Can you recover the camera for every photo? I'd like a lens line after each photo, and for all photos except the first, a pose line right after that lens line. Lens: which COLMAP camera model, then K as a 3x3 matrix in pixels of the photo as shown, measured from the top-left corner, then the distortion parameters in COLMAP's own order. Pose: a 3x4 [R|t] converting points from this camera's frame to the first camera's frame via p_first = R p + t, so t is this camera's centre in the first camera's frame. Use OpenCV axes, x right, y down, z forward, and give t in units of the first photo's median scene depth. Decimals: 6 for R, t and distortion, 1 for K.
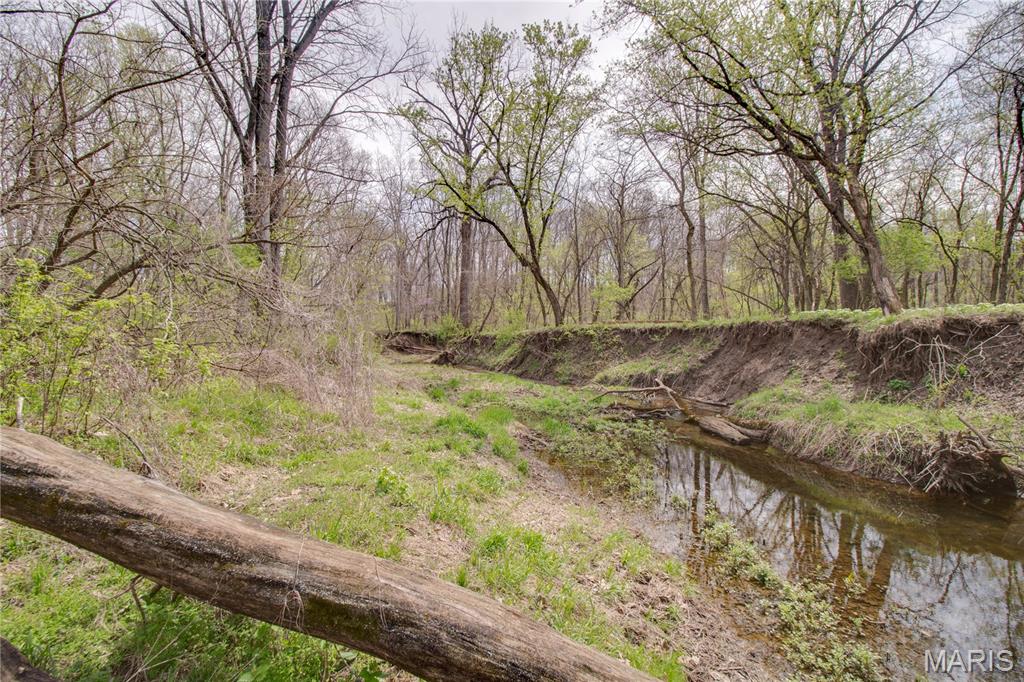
lens RADIAL K [[495.9, 0, 515.6], [0, 495.9, 343.1], [0, 0, 1]] dist [-0.017705, -0.000523]
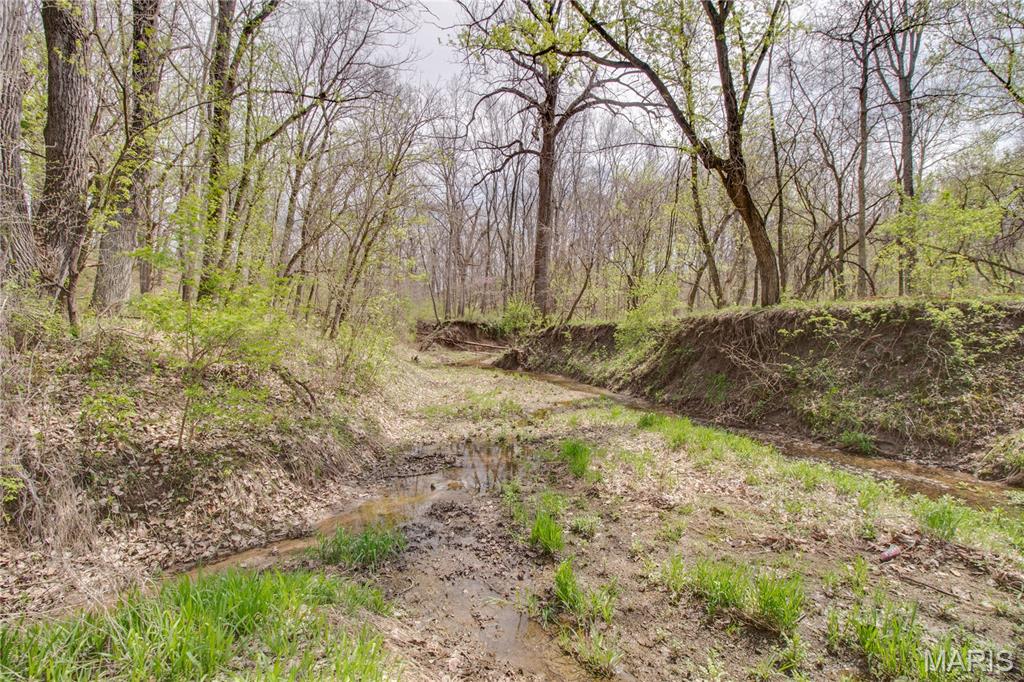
lens RADIAL K [[495.9, 0, 515.6], [0, 495.9, 343.1], [0, 0, 1]] dist [-0.017705, -0.000523]
pose [[0.993844, 0.023682, -0.108226, -0.064036], [-0.022703, 0.999690, 0.010260, 0.001280], [0.108436, -0.007740, 0.994073, 0.324577]]
